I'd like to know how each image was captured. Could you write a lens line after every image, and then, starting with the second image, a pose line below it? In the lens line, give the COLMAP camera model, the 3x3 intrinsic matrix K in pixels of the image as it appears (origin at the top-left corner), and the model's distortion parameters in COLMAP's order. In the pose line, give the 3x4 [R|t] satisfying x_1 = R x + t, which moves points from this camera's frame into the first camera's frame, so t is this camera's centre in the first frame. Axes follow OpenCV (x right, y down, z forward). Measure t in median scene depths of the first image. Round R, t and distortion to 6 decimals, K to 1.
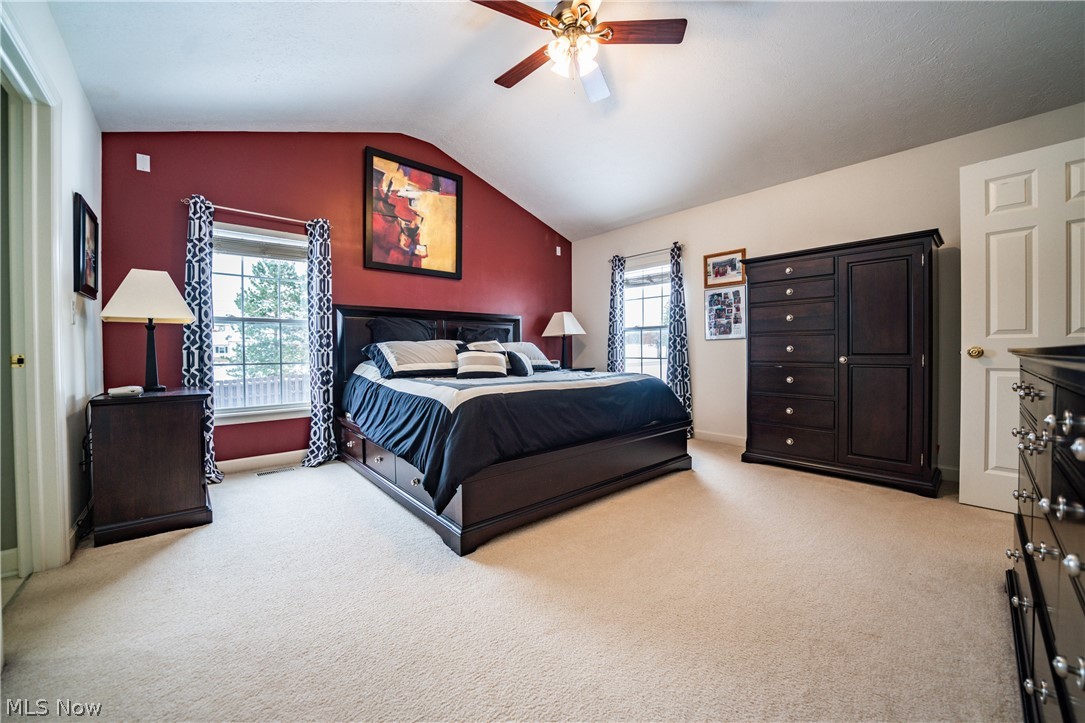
lens RADIAL K [[390.4, 0, 548.4], [0, 390.4, 357.4], [0, 0, 1]] dist [-0.023704, 0.000251]
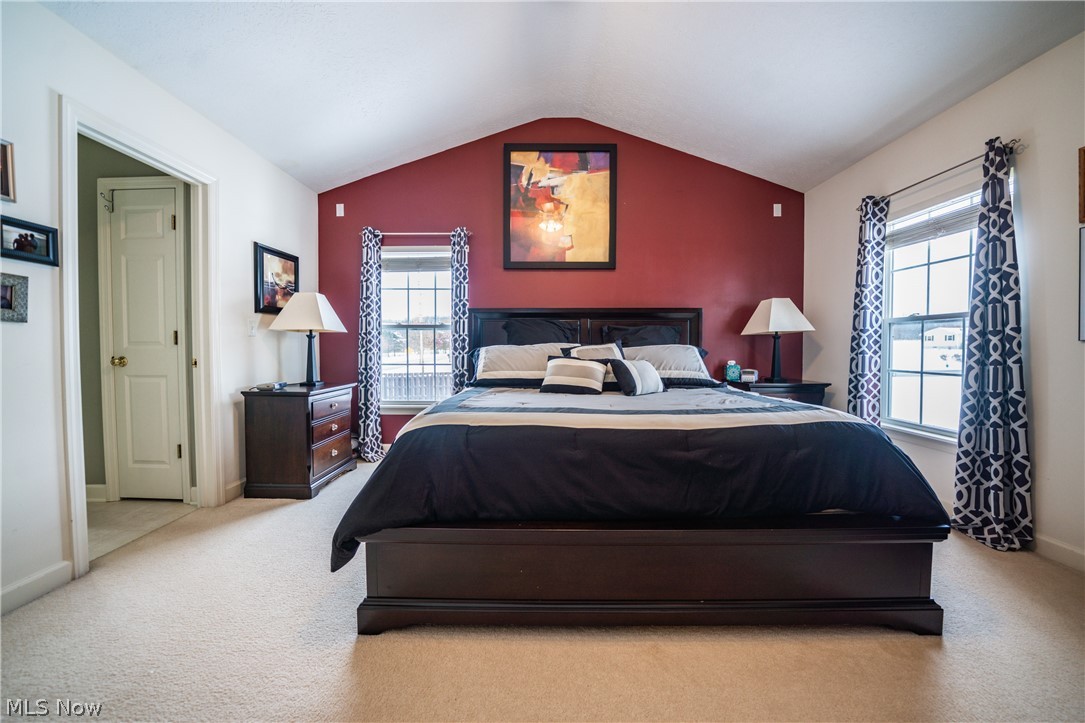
lens RADIAL K [[390.4, 0, 548.4], [0, 390.4, 357.4], [0, 0, 1]] dist [-0.023704, 0.000251]
pose [[0.750823, 0.024574, -0.660046, 0.231374], [-0.017472, 0.999697, 0.017344, -0.023202], [0.660272, -0.001490, 0.751025, 0.287363]]
